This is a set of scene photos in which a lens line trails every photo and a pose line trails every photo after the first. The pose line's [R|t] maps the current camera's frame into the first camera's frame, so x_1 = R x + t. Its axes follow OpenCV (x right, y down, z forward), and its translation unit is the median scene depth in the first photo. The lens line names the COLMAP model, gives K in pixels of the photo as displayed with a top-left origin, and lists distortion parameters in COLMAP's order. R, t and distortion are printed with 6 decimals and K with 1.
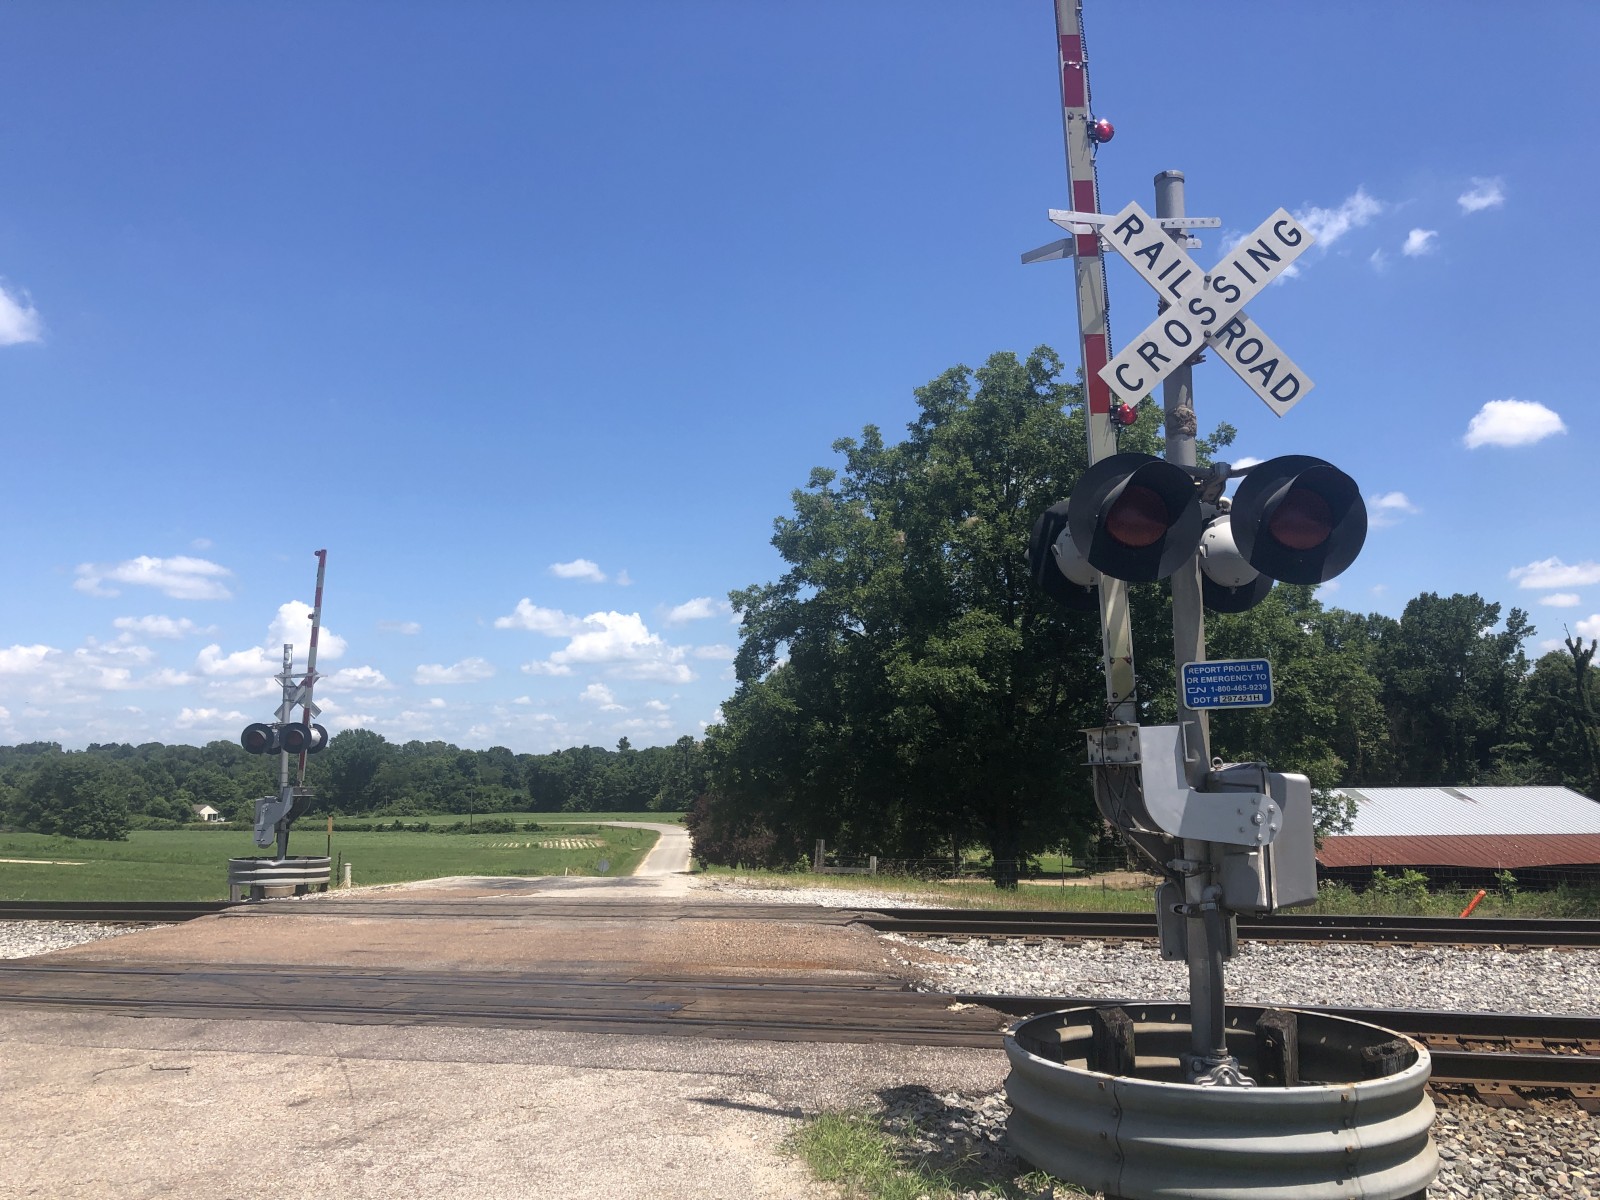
lens RADIAL K [[1309.2, 0, 792.4], [0, 1309.2, 595.9], [0, 0, 1]] dist [0.039430, -0.057646]
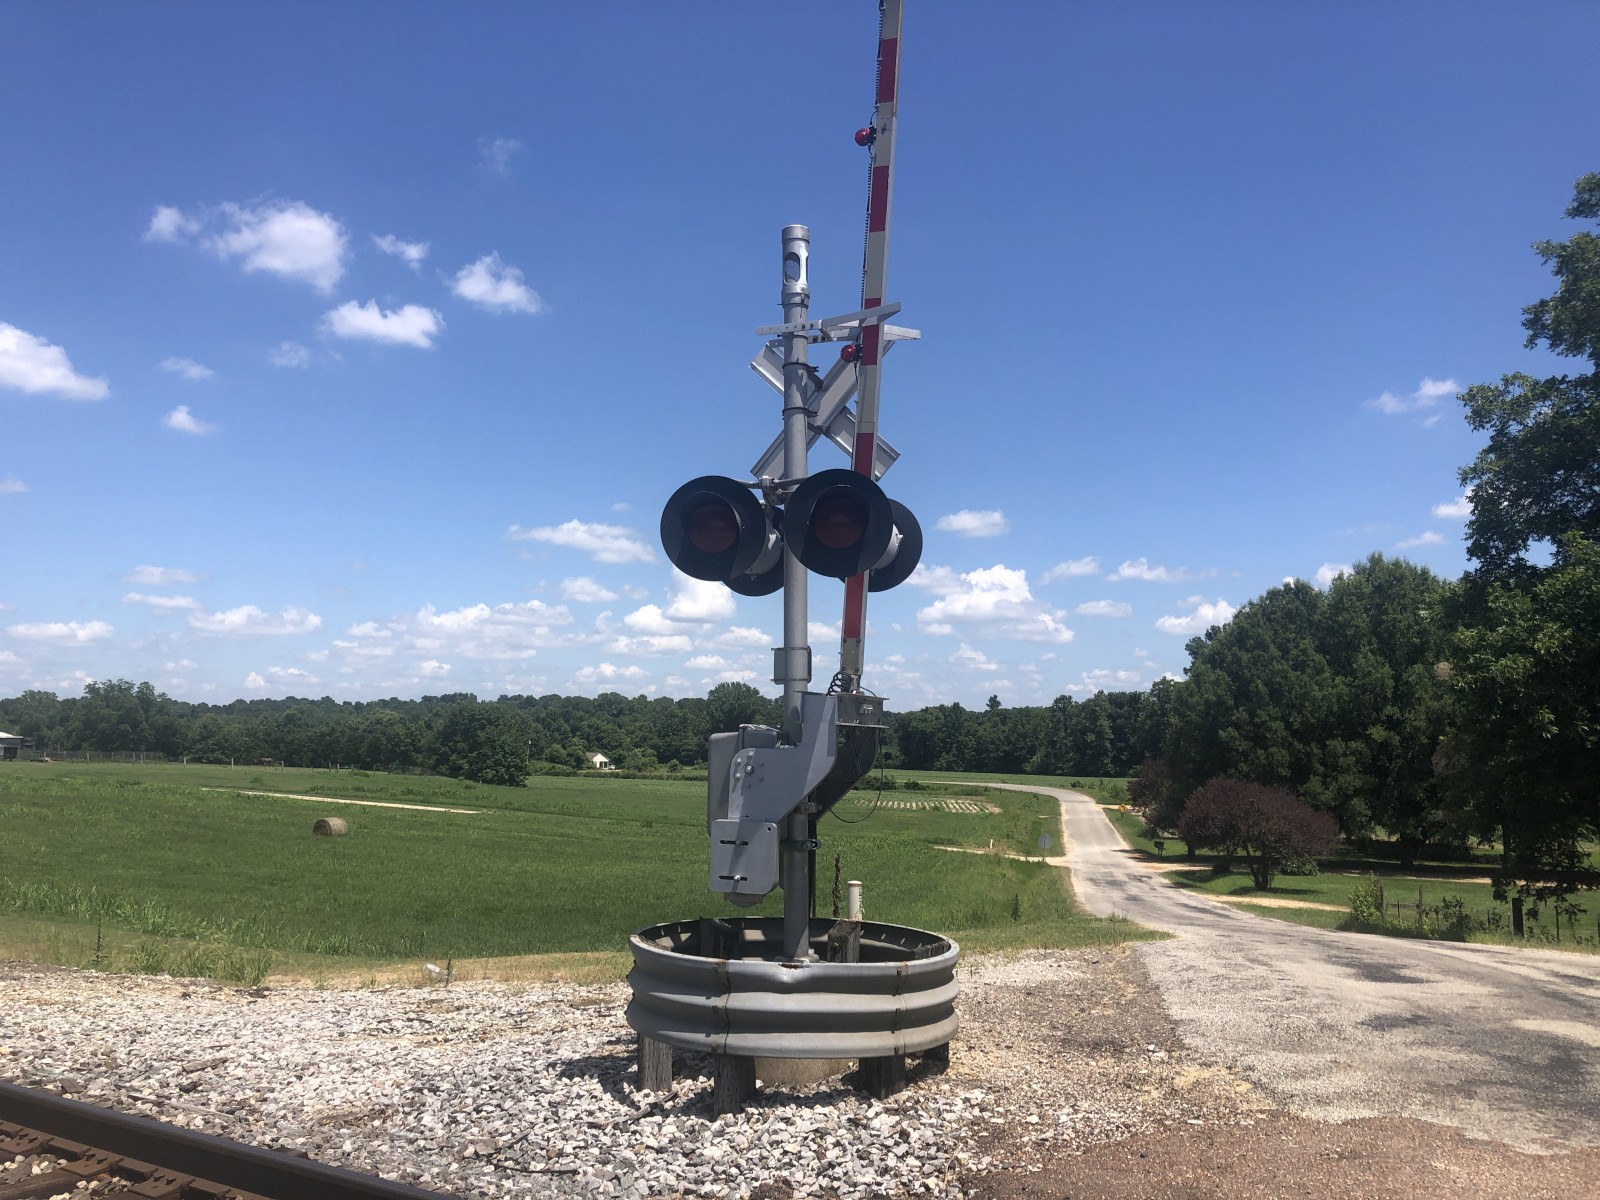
lens RADIAL K [[1309.2, 0, 784.0], [0, 1309.2, 596.6], [0, 0, 1]] dist [0.039430, -0.057646]
pose [[0.962070, -0.006244, -0.272731, -0.067909], [0.014642, 0.999479, 0.028768, 0.024728], [0.272409, -0.031670, 0.961660, 0.158455]]
